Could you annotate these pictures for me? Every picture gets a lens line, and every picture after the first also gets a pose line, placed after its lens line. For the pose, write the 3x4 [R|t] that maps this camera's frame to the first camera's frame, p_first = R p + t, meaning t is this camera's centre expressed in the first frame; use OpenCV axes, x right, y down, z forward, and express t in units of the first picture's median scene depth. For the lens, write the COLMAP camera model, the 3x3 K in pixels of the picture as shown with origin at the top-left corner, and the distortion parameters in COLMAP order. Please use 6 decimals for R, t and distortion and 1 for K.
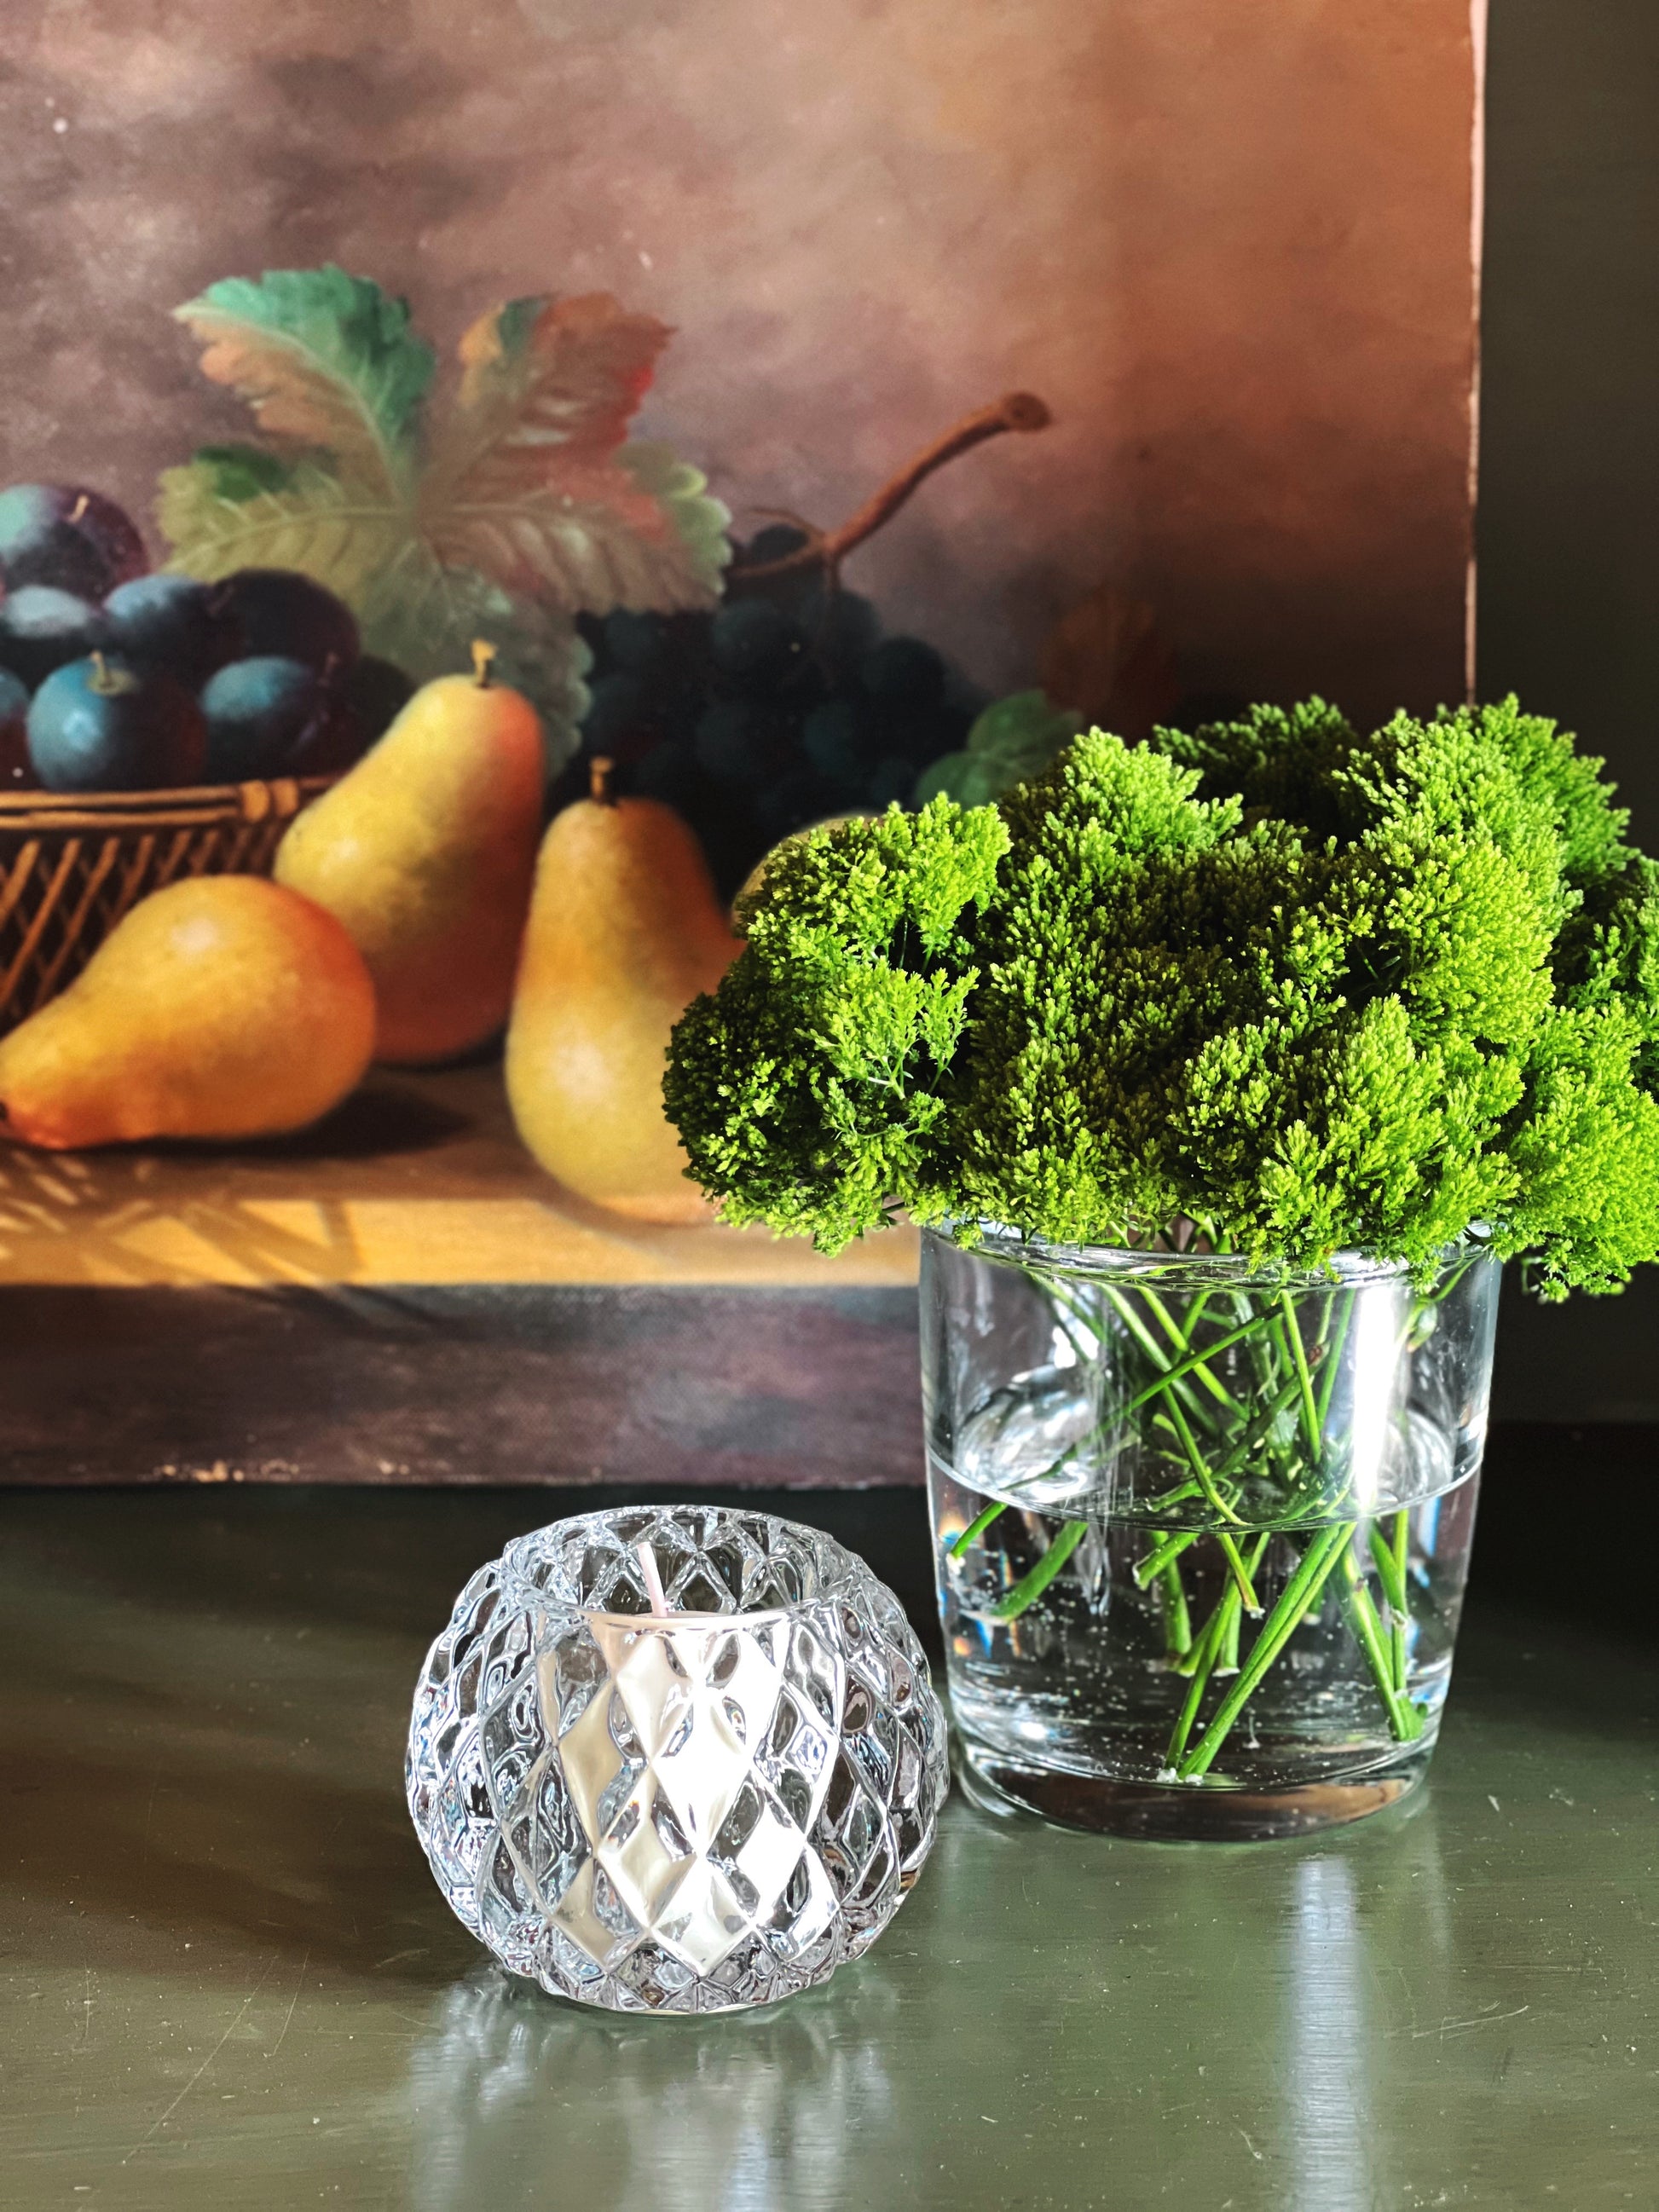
lens RADIAL K [[5373.0, 0, 913.8], [0, 5373.0, 1100.6], [0, 0, 1]] dist [-0.798125, 15.768694]
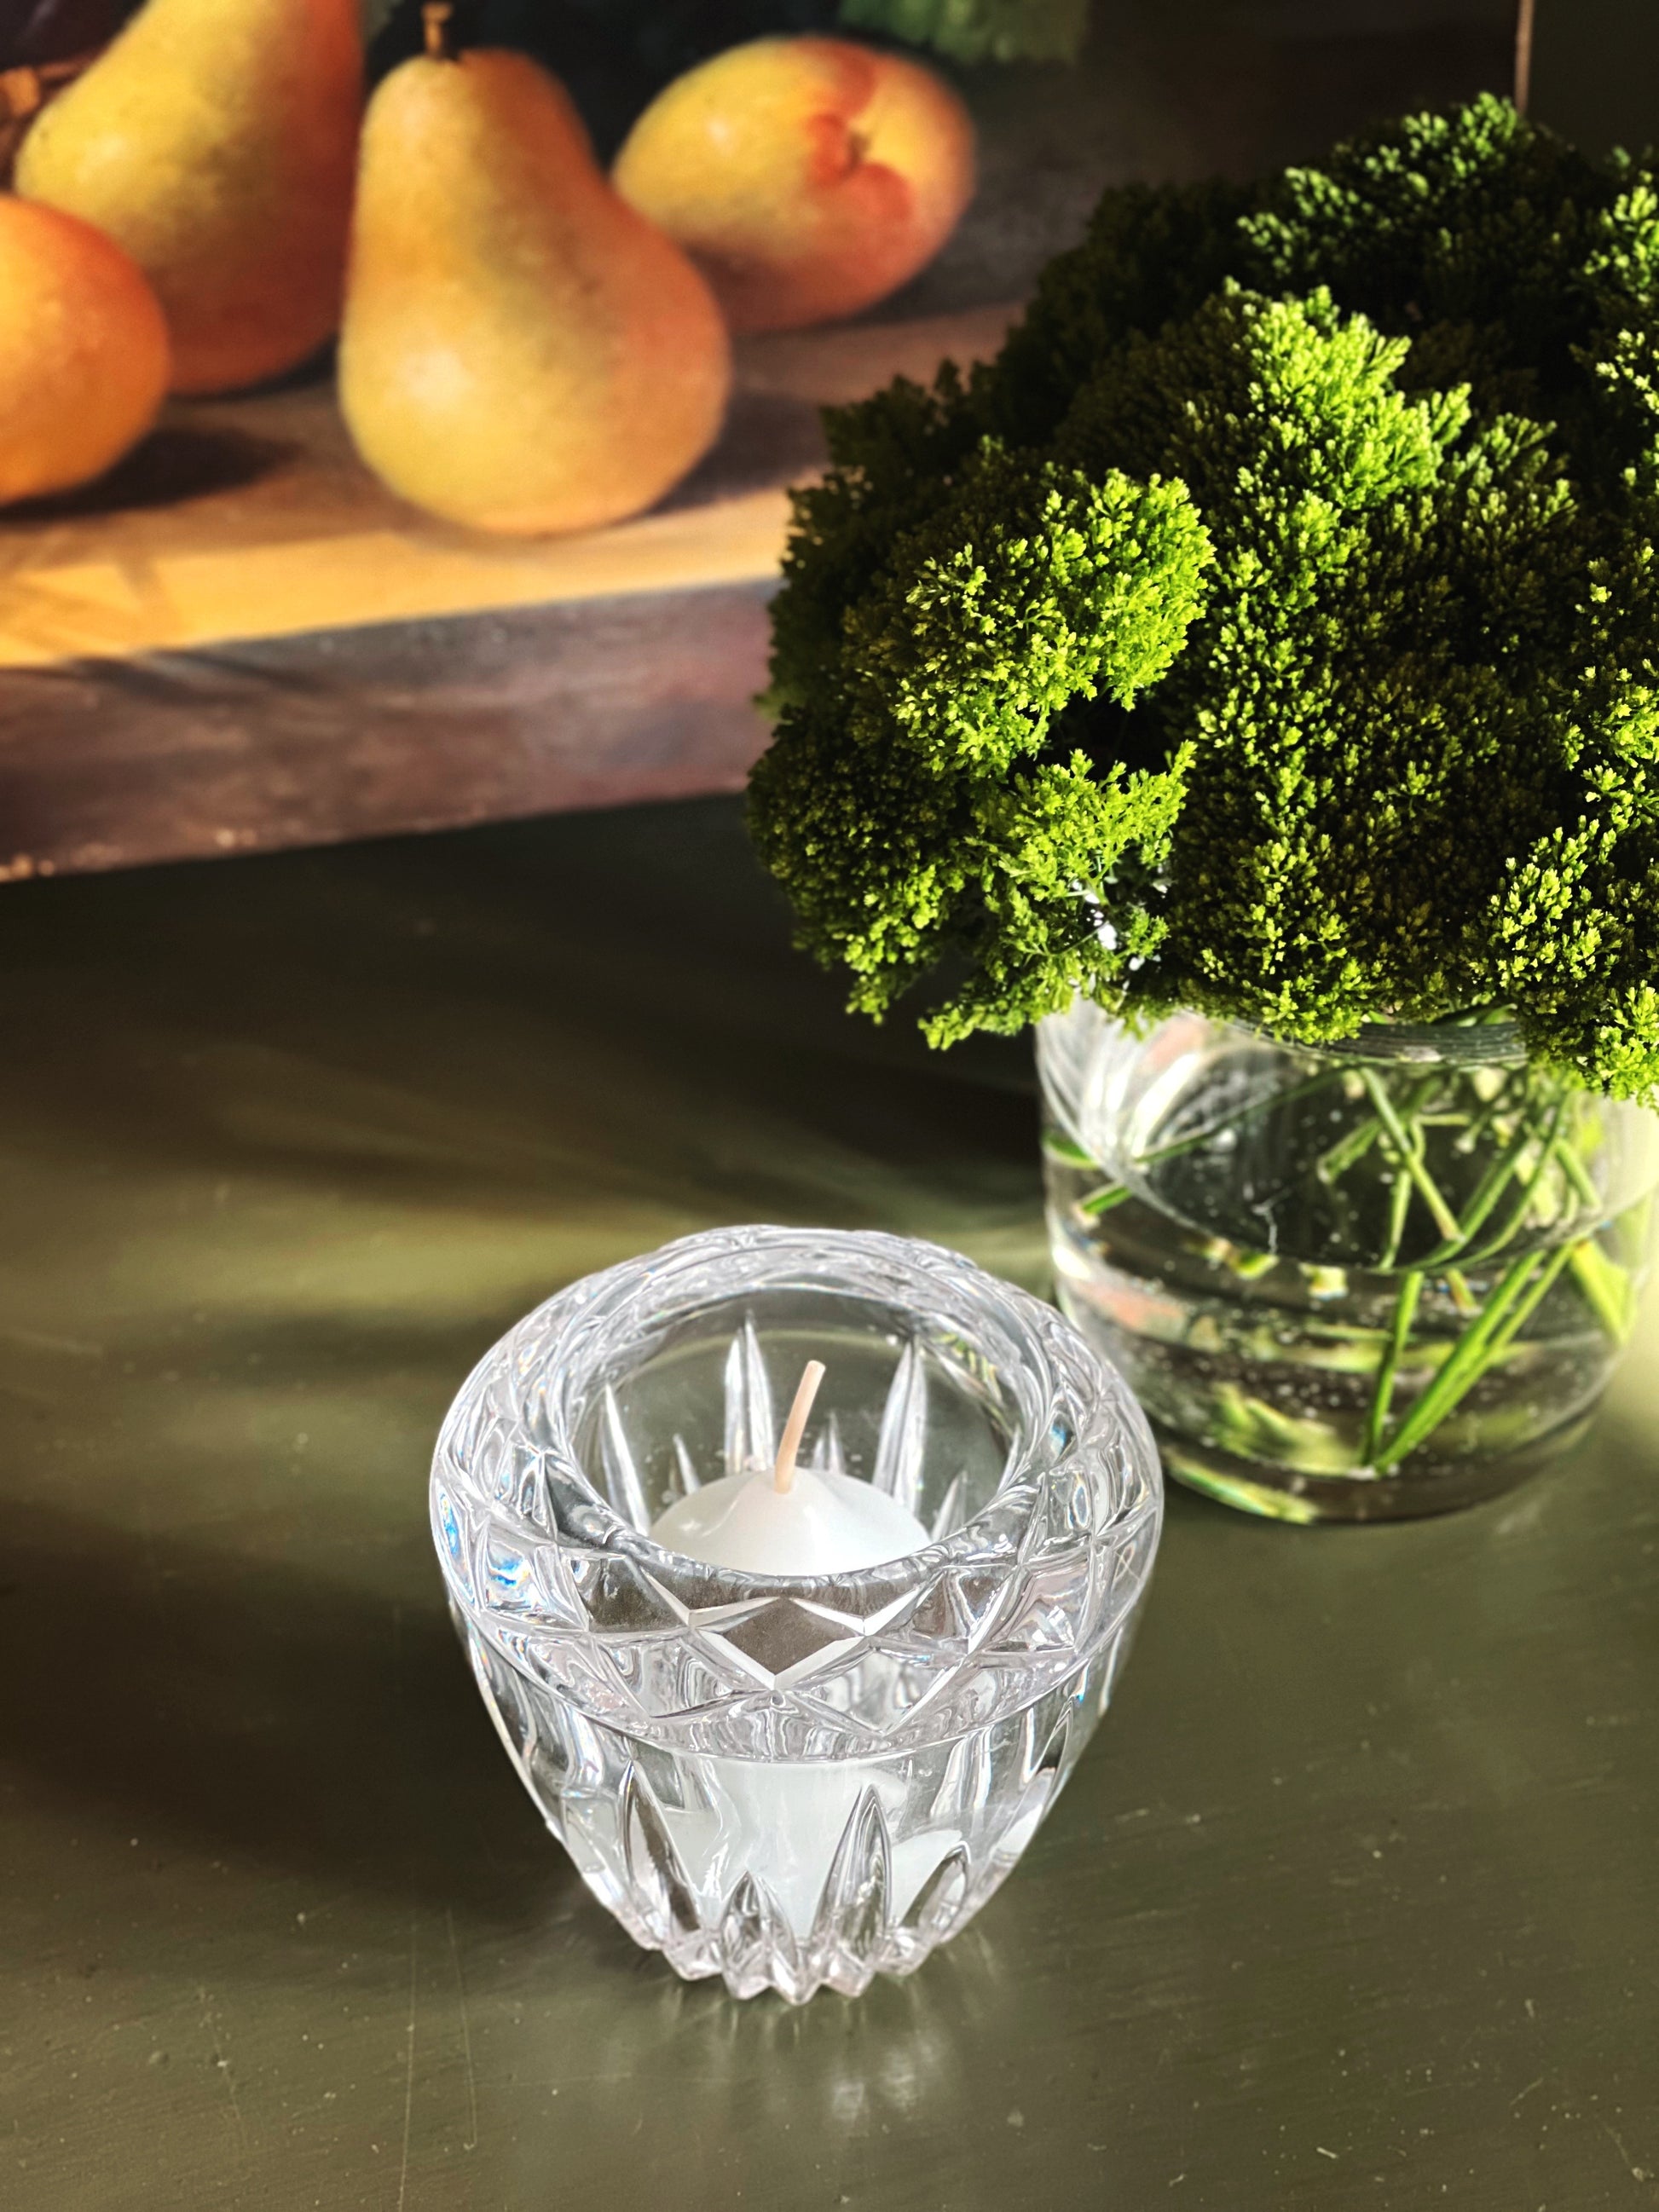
lens RADIAL K [[5263.0, 0, 831.6], [0, 5263.0, 1169.8], [0, 0, 1]] dist [-0.101891, 3.135585]
pose [[0.983533, -0.121688, 0.133619, -0.148793], [0.039613, 0.866521, 0.497565, -0.351149], [-0.176331, -0.484079, 0.857073, 0.320362]]
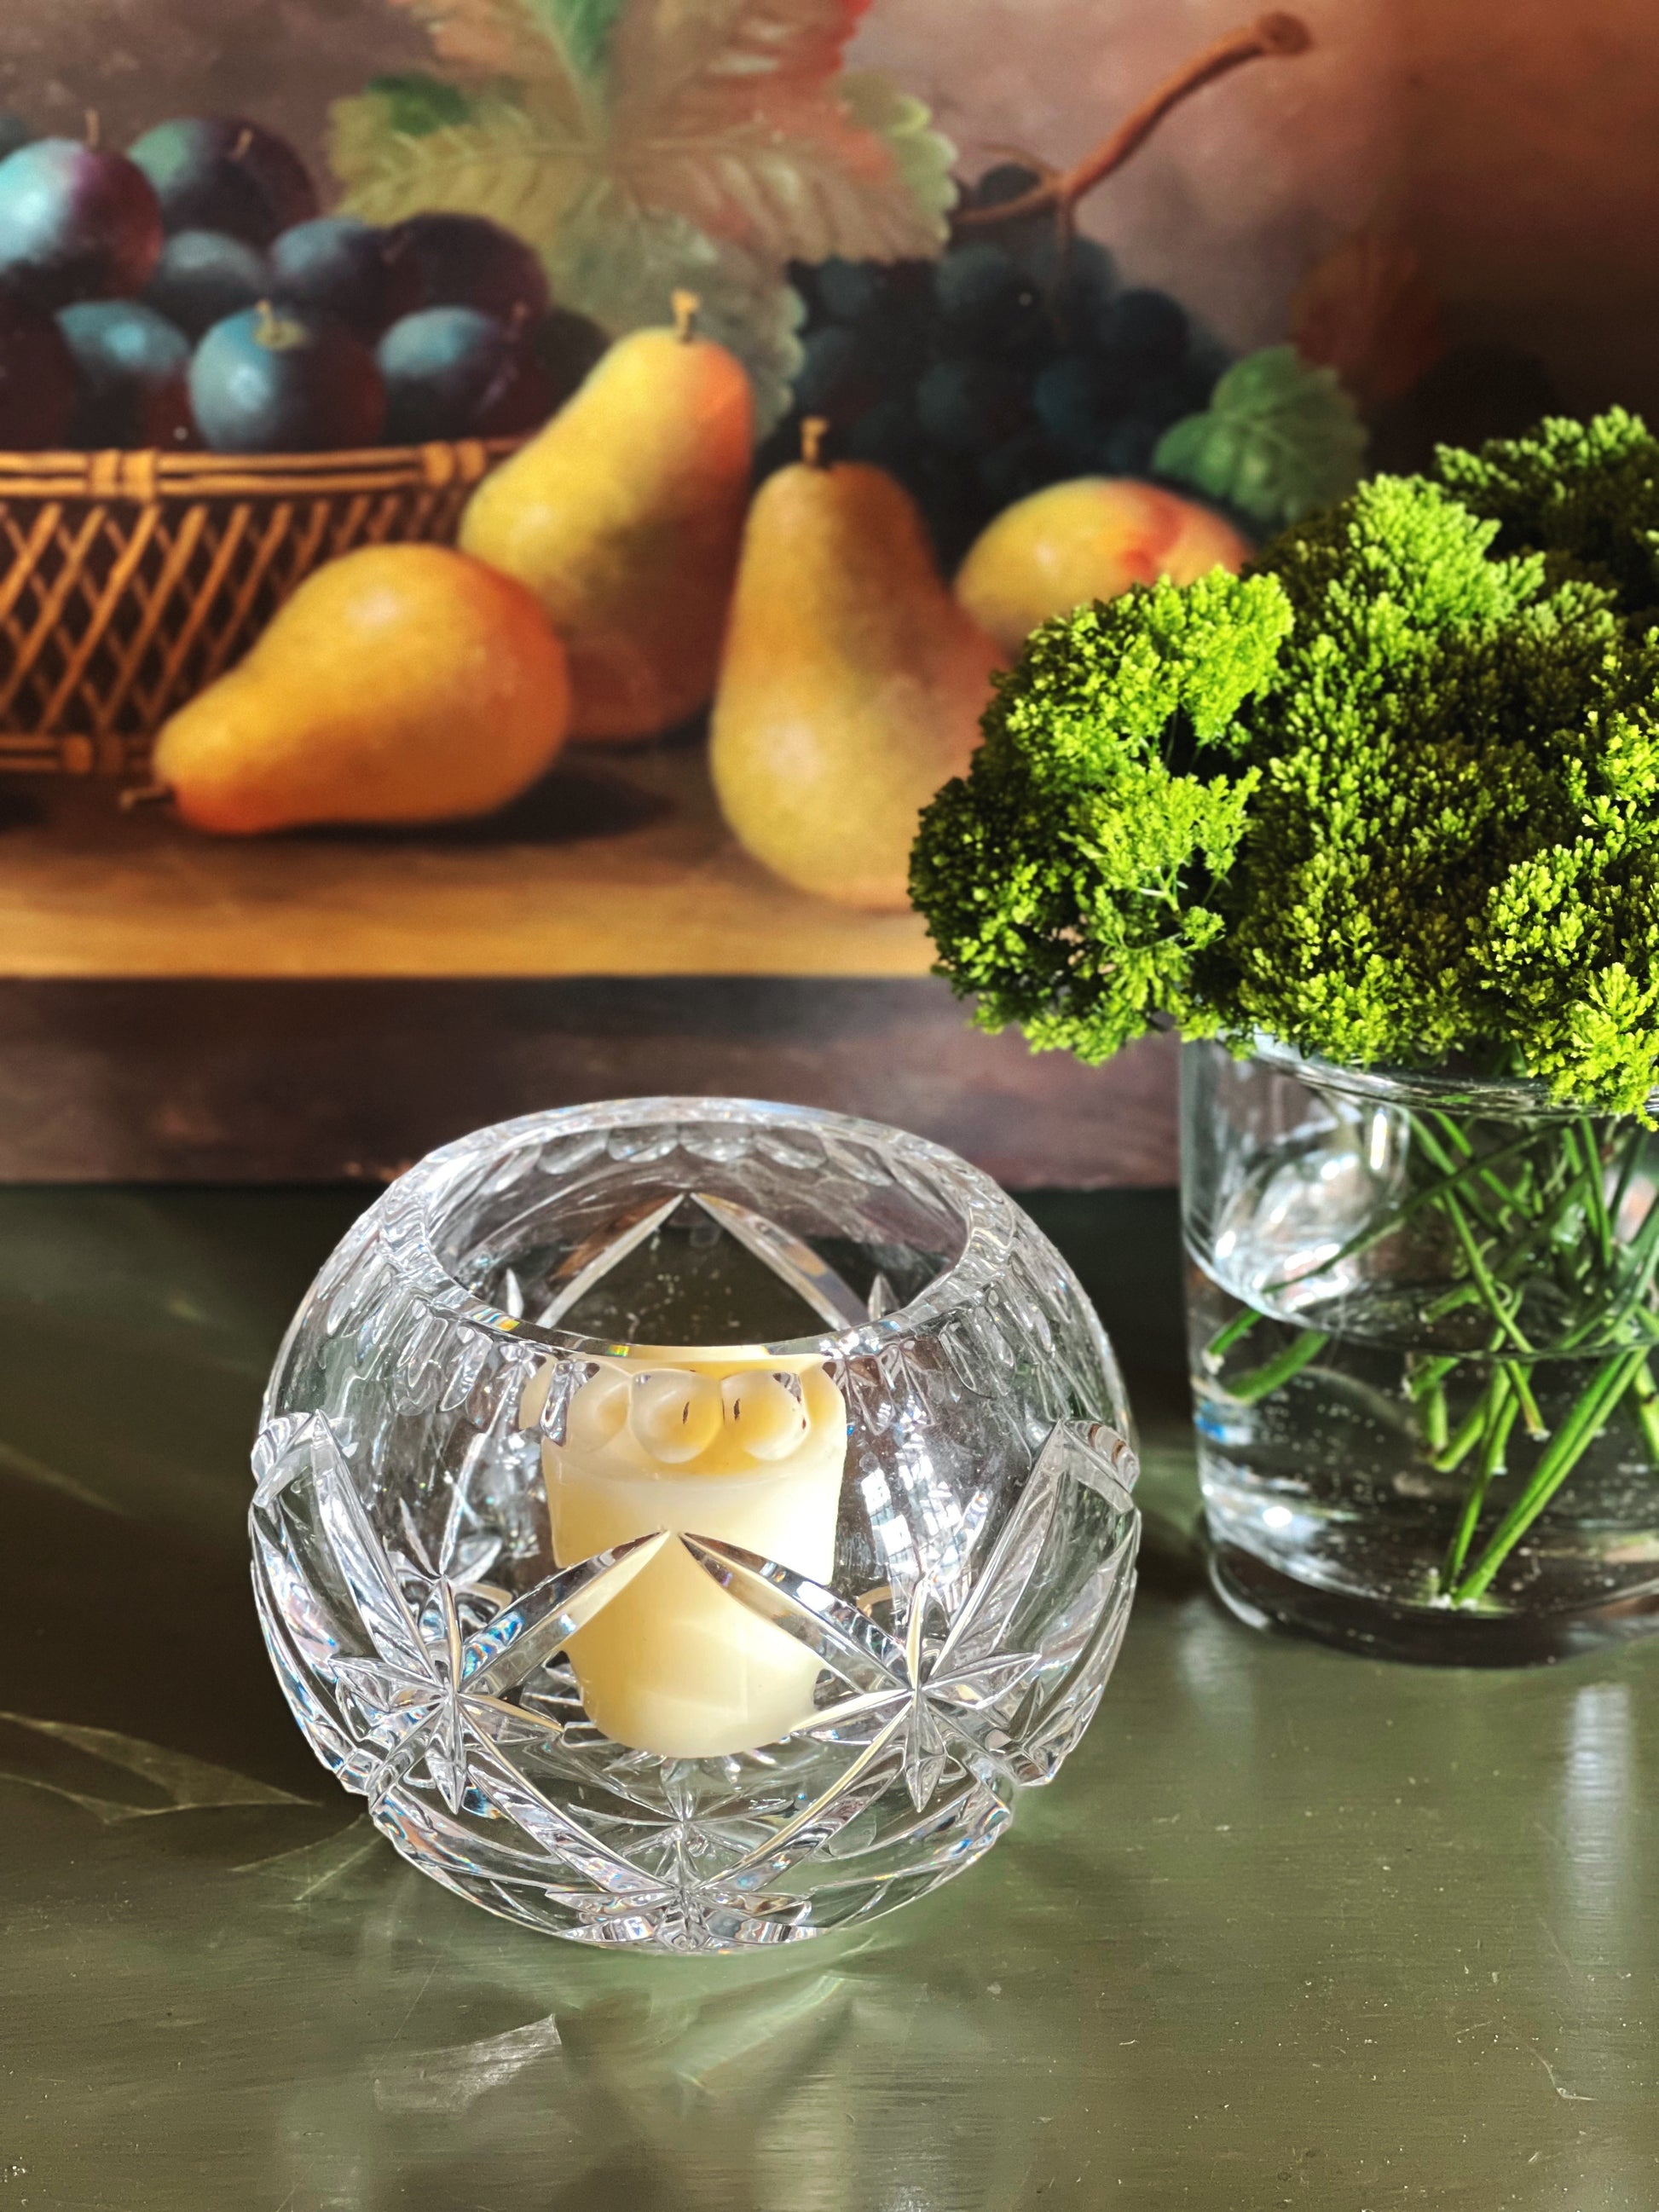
lens RADIAL K [[5305.3, 0, 829.5], [0, 5305.3, 1106.0], [0, 0, 1]] dist [-0.265651, 7.196124]
pose [[0.999591, 0.006439, -0.027850, -0.035577], [-0.001994, 0.987633, 0.156773, -0.108676], [0.028515, -0.156654, 0.987242, 0.094114]]
